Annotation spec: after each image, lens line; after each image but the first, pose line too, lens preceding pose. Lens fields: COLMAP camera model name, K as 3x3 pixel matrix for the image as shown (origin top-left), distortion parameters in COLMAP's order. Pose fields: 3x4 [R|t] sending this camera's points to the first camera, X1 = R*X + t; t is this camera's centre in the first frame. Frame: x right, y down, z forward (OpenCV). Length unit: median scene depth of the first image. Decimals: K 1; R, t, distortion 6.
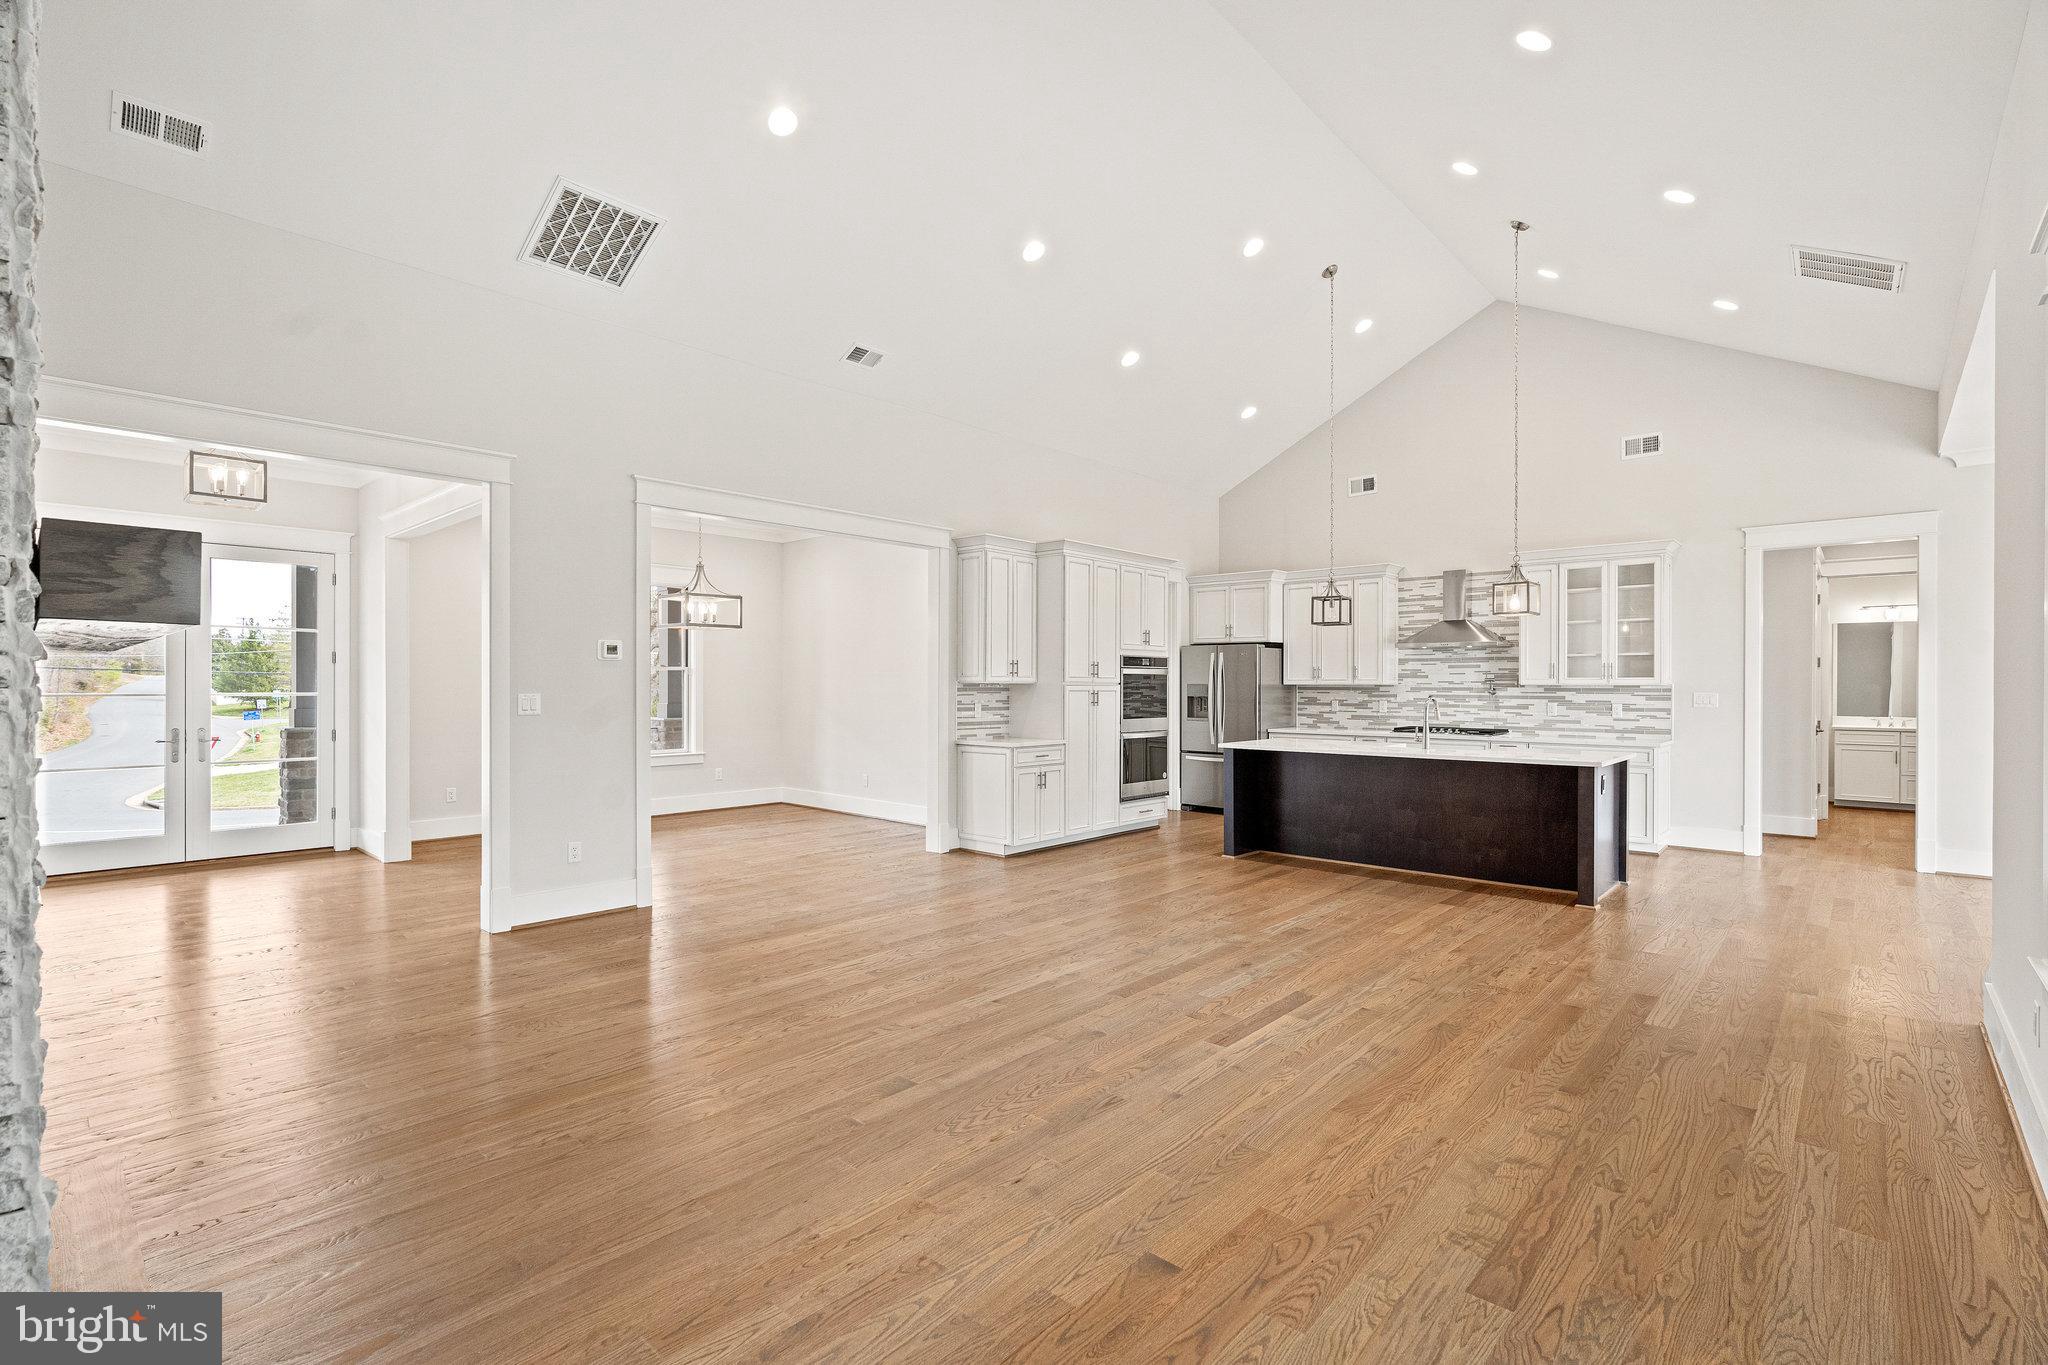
lens RADIAL K [[929.6, 0, 1026.1], [0, 929.6, 687.4], [0, 0, 1]] dist [-0.009530, 0.003868]
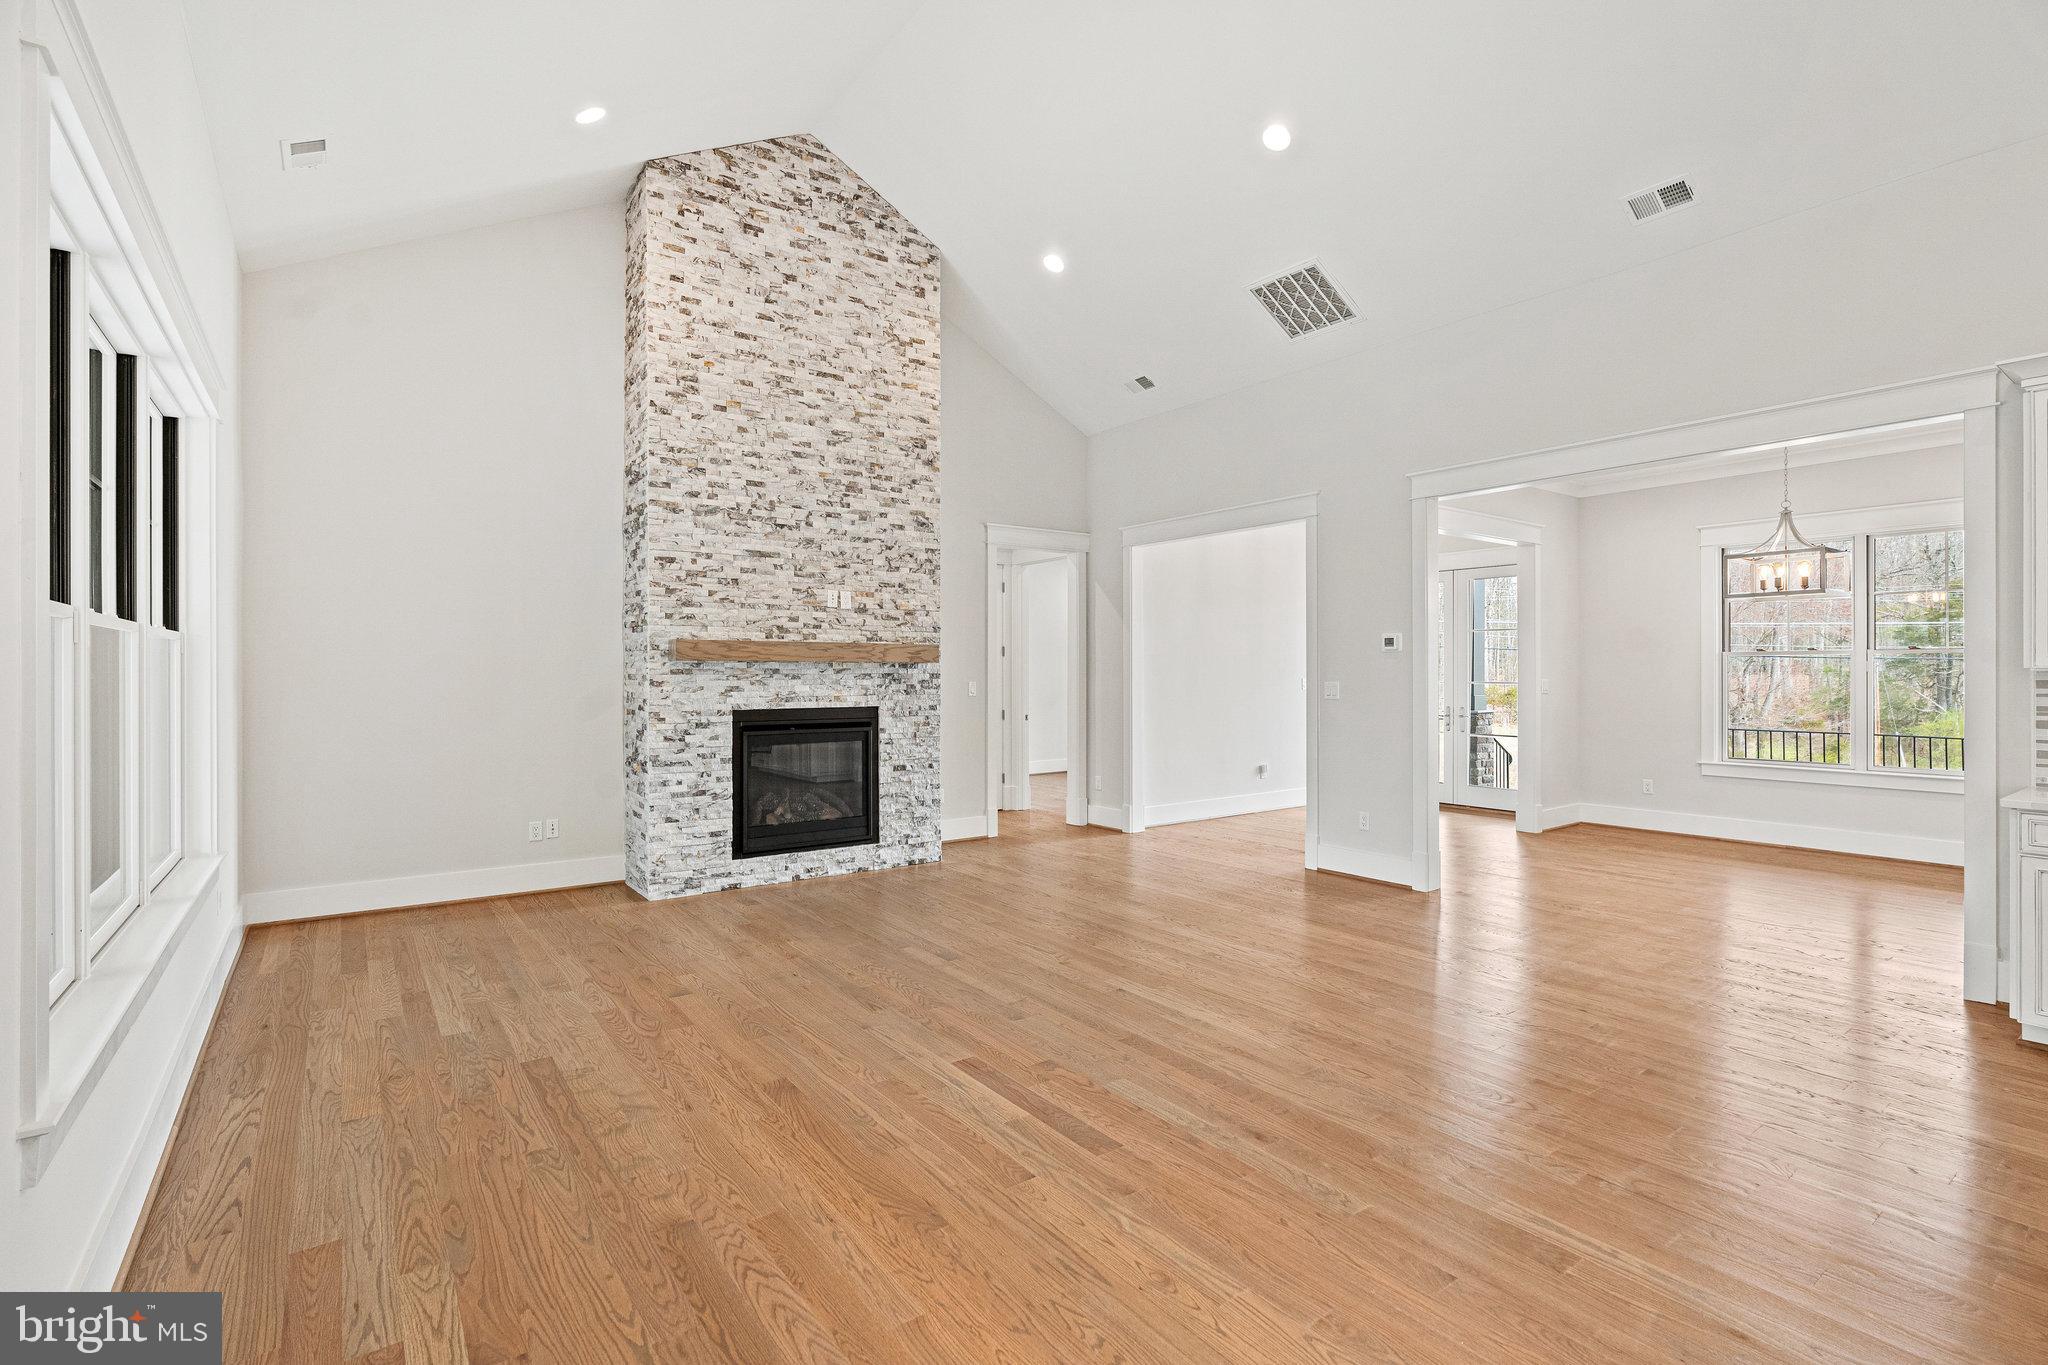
lens RADIAL K [[929.6, 0, 1017.1], [0, 929.6, 673.9], [0, 0, 1]] dist [-0.009530, 0.003868]
pose [[-0.201254, -0.002000, -0.979537, 0.872658], [-0.001503, 0.999997, -0.001733, -0.001494], [0.979538, 0.001123, -0.201256, 0.978946]]
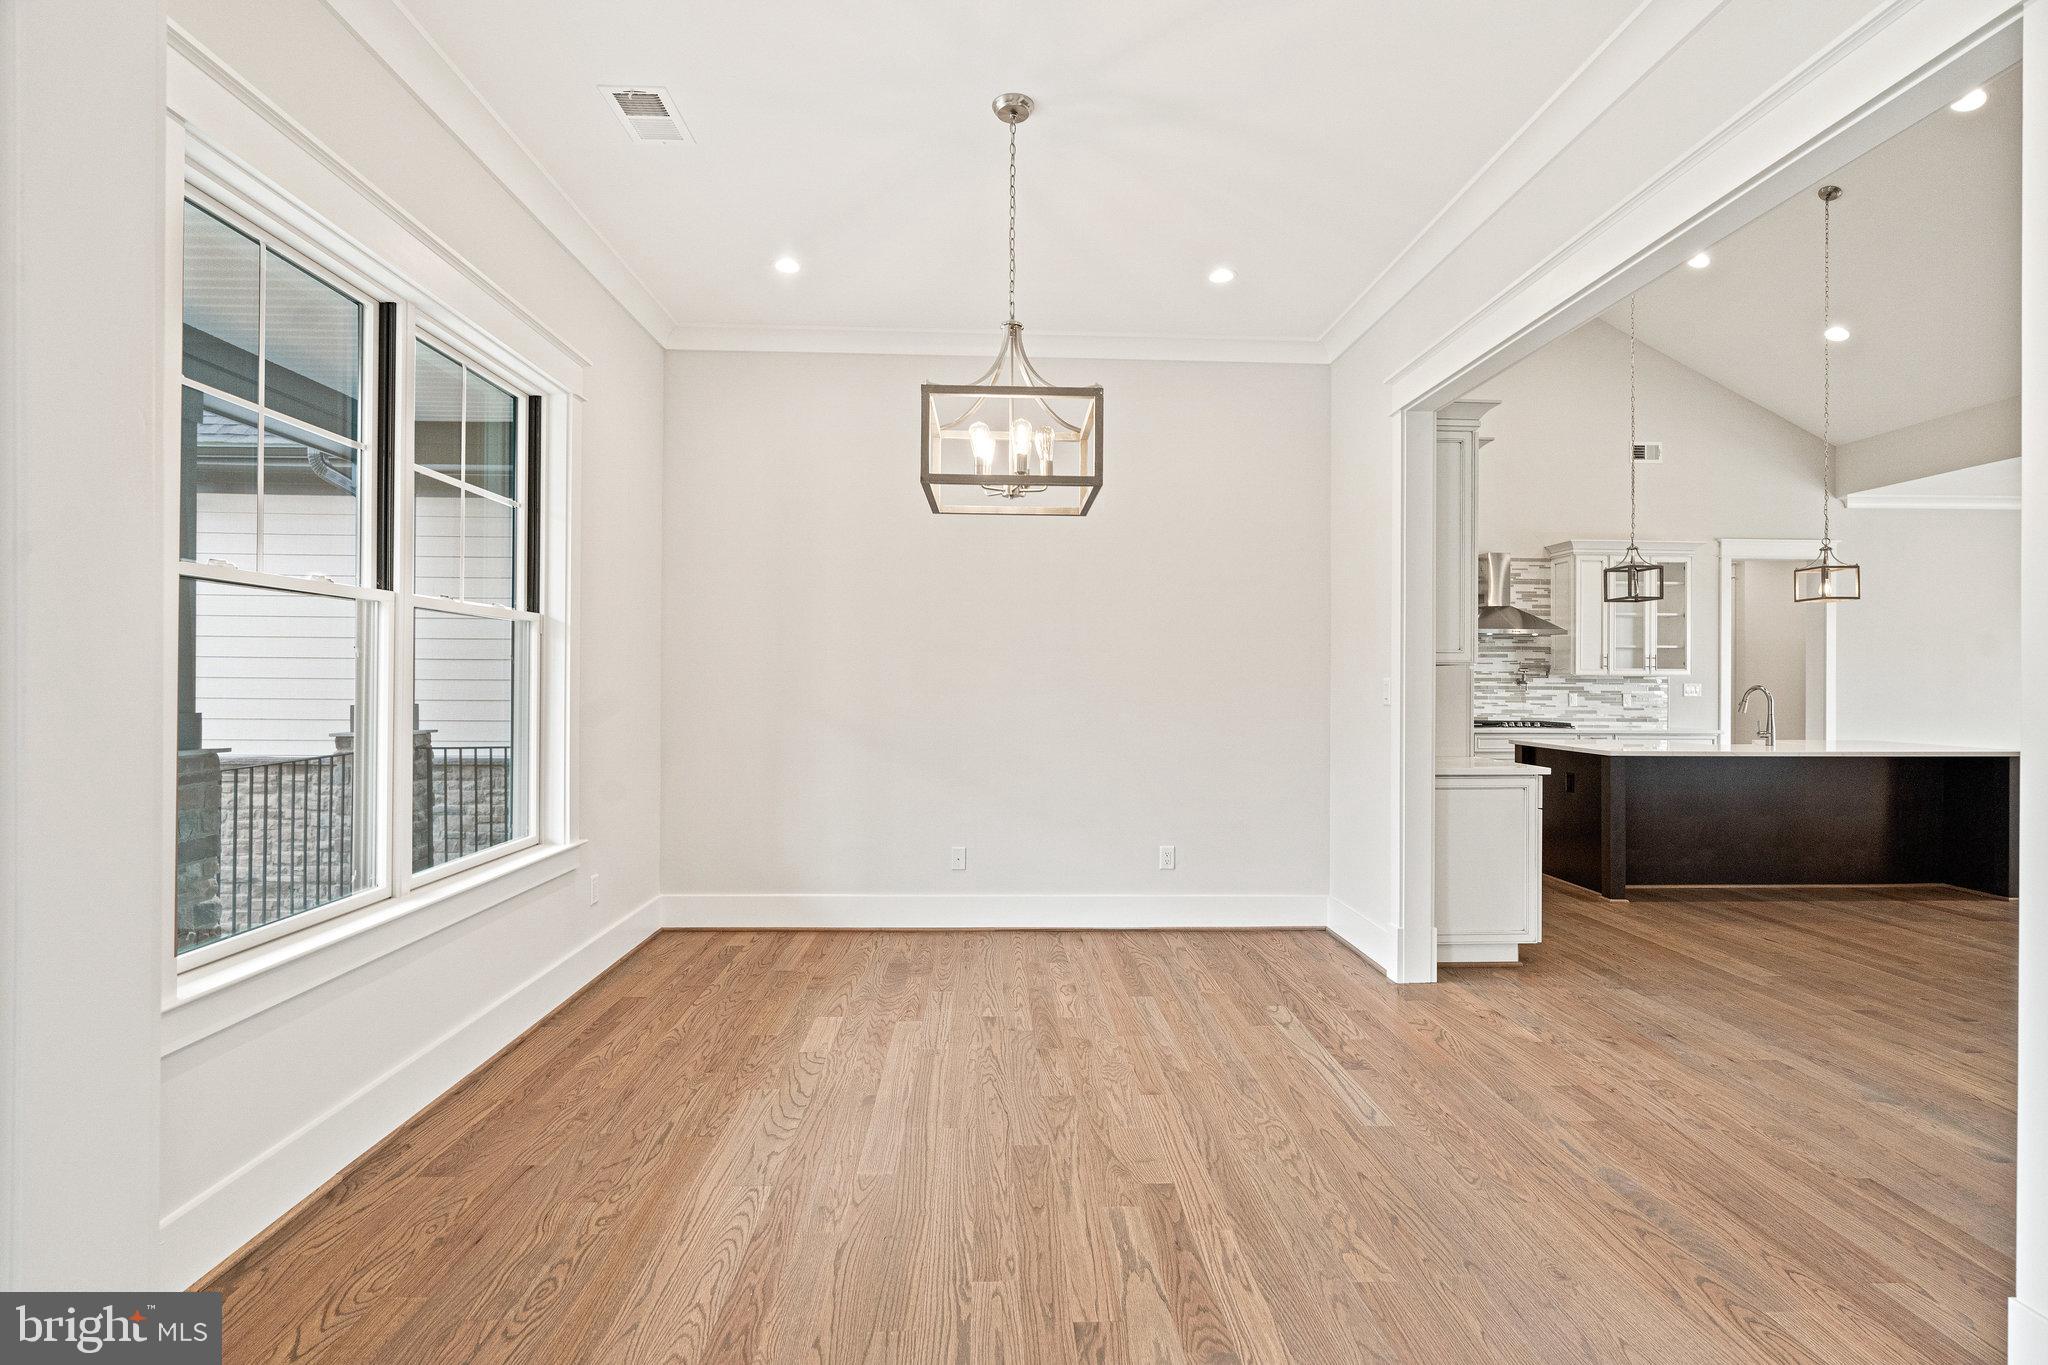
lens RADIAL K [[929.6, 0, 1023.3], [0, 929.6, 684.9], [0, 0, 1]] dist [-0.009530, 0.003868]
pose [[0.713223, -0.000184, 0.700937, -1.062541], [-0.002817, 0.999991, 0.003130, 0.010964], [-0.700931, -0.004207, 0.713217, 1.316491]]
